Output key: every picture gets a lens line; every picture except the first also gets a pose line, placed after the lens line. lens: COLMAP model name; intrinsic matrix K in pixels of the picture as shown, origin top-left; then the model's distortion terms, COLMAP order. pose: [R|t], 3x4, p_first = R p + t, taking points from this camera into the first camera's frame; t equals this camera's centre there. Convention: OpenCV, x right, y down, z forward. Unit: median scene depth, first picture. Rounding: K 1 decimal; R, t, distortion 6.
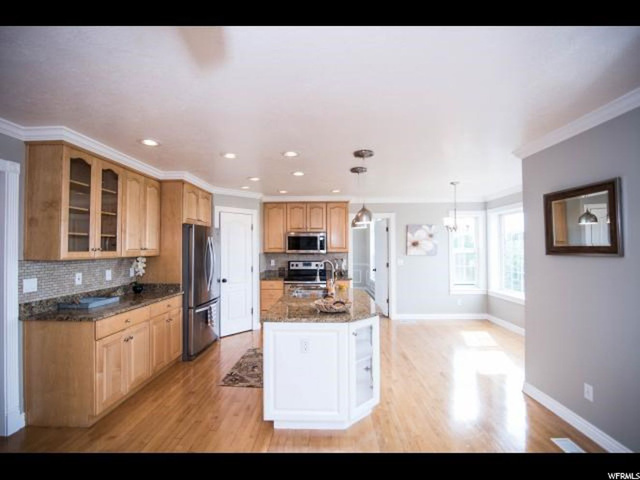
lens RADIAL K [[299.9, 0, 320.0], [0, 299.9, 240.0], [0, 0, 1]] dist [-0.015700, -0.000262]
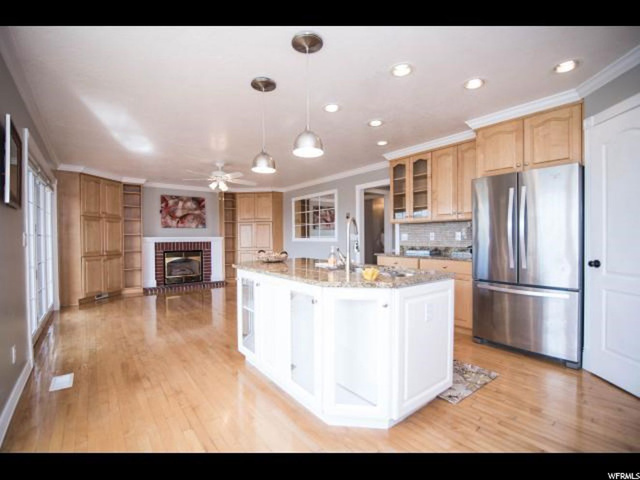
lens RADIAL K [[294.1, 0, 317.1], [0, 294.1, 241.8], [0, 0, 1]] dist [-0.015598, -0.000266]
pose [[-0.775784, 0.019128, -0.630709, 0.440228], [0.027581, 0.999613, -0.003610, 0.115154], [0.630396, -0.020197, -0.776011, 1.401337]]
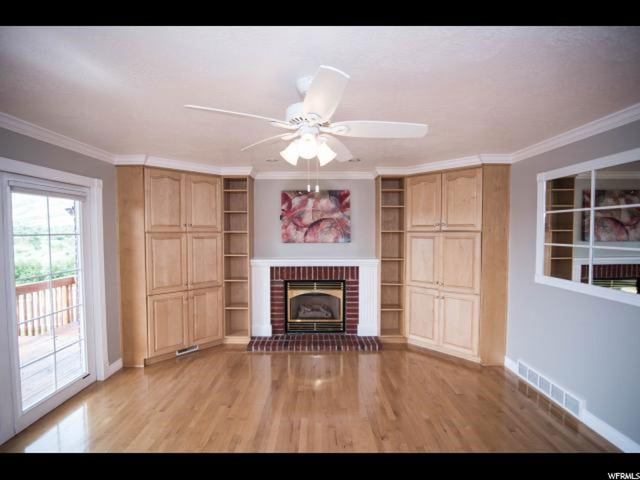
lens RADIAL K [[294.1, 0, 317.1], [0, 294.1, 241.8], [0, 0, 1]] dist [-0.015598, -0.000266]
pose [[-0.999675, 0.008497, -0.024017, -0.069354], [0.008221, 0.999899, 0.011570, -0.022303], [0.024113, 0.011368, -0.999645, 0.535203]]
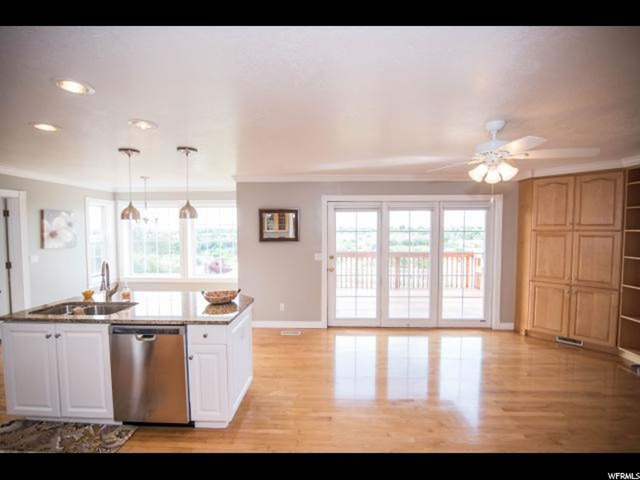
lens RADIAL K [[294.1, 0, 317.1], [0, 294.1, 241.8], [0, 0, 1]] dist [-0.015598, -0.000266]
pose [[-0.000971, -0.037320, 0.999303, -0.705910], [-0.026220, 0.998961, 0.037281, -0.021468], [-0.999656, -0.026166, -0.001948, 0.461510]]
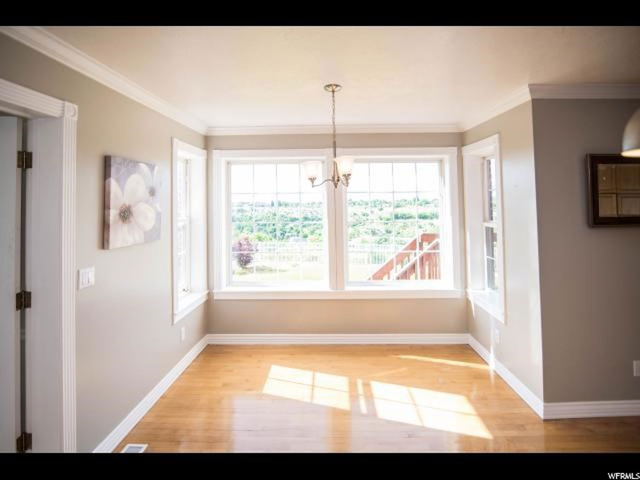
lens RADIAL K [[320.4, 0, 325.3], [0, 320.4, 194.0], [0, 0, 1]] dist [-0.000002, 0.000121]
pose [[-0.003049, 0.030848, 0.999519, -0.079969], [-0.016106, 0.999393, -0.030893, -0.002422], [-0.999866, -0.016193, -0.002551, 1.193838]]
